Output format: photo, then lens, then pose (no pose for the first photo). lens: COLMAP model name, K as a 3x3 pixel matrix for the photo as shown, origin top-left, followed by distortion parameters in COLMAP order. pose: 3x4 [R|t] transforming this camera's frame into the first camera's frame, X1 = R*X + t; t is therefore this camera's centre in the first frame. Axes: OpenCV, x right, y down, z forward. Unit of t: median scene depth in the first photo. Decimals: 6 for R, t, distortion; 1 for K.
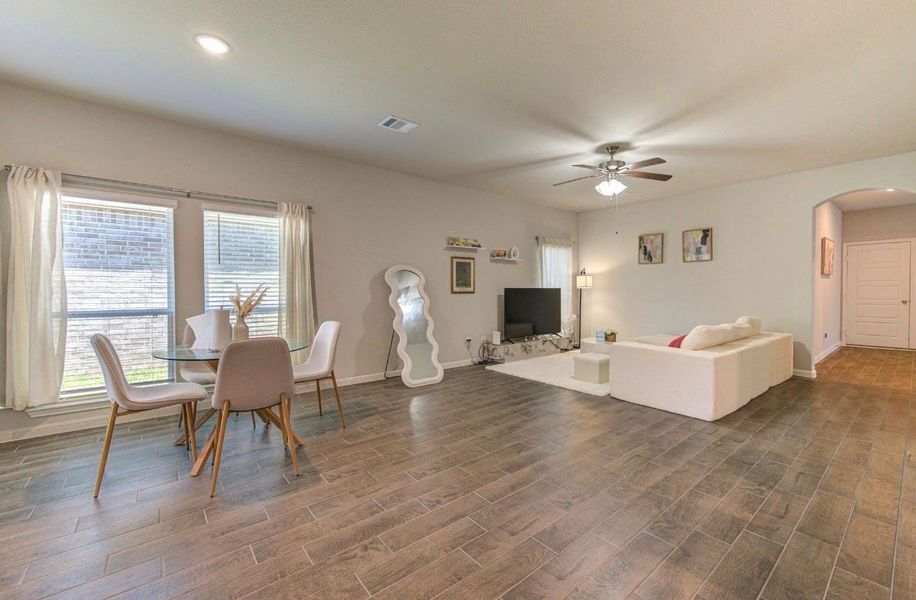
lens RADIAL K [[372.2, 0, 454.3], [0, 372.2, 294.6], [0, 0, 1]] dist [0.005189, -0.002448]
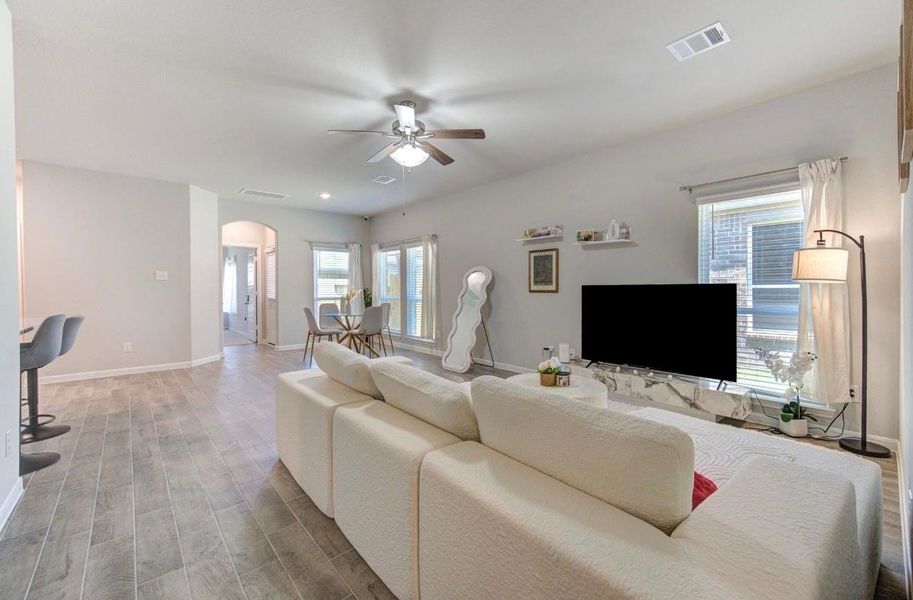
lens RADIAL K [[371.0, 0, 462.2], [0, 371.0, 292.7], [0, 0, 1]] dist [0.005189, -0.002448]
pose [[0.065044, 0.011318, -0.997818, 0.968059], [-0.008423, 0.999906, 0.010792, -0.011269], [0.997847, 0.007703, 0.065133, 0.858727]]
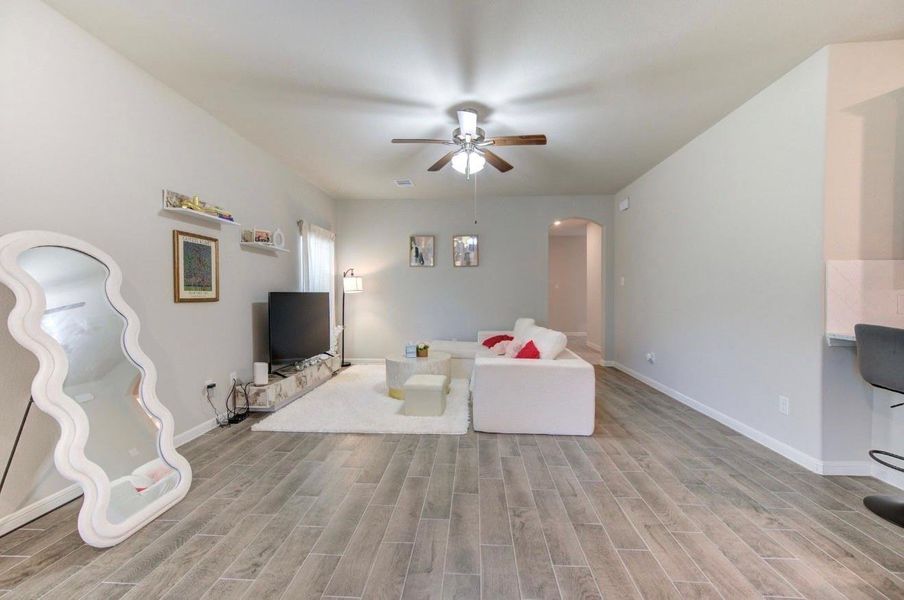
lens RADIAL K [[361.9, 0, 451.3], [0, 361.9, 299.2], [0, 0, 1]] dist [0.002671, 0.000429]
pose [[0.668323, -0.011785, 0.743778, -0.138111], [0.012368, 0.999912, 0.004731, -0.005283], [-0.743768, 0.006037, 0.668410, 0.421149]]
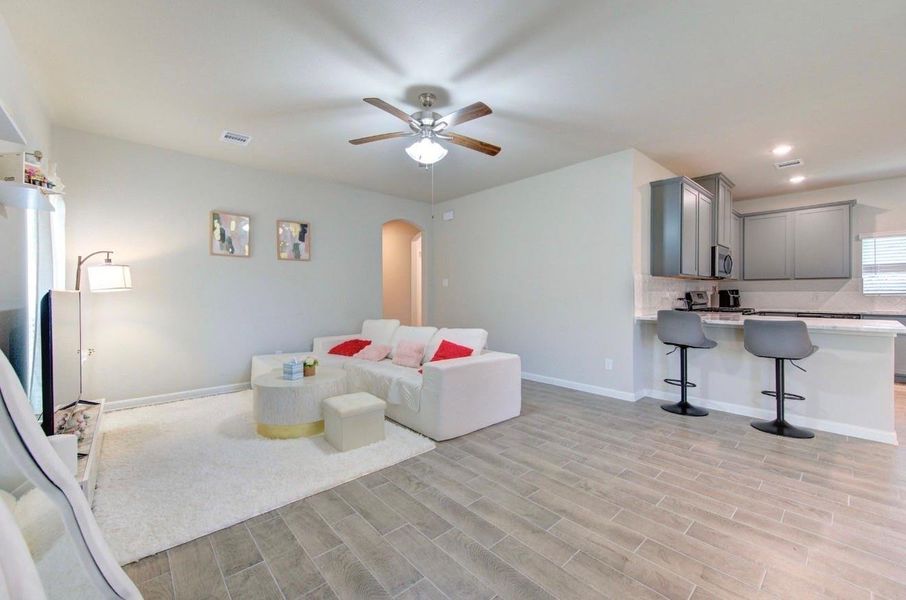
lens RADIAL K [[368.2, 0, 464.9], [0, 368.2, 294.7], [0, 0, 1]] dist [0.005189, -0.002448]
pose [[-0.084267, -0.001359, 0.996442, -0.234835], [0.015282, 0.999880, 0.002656, -0.009559], [-0.996326, 0.015451, -0.084236, 0.800991]]
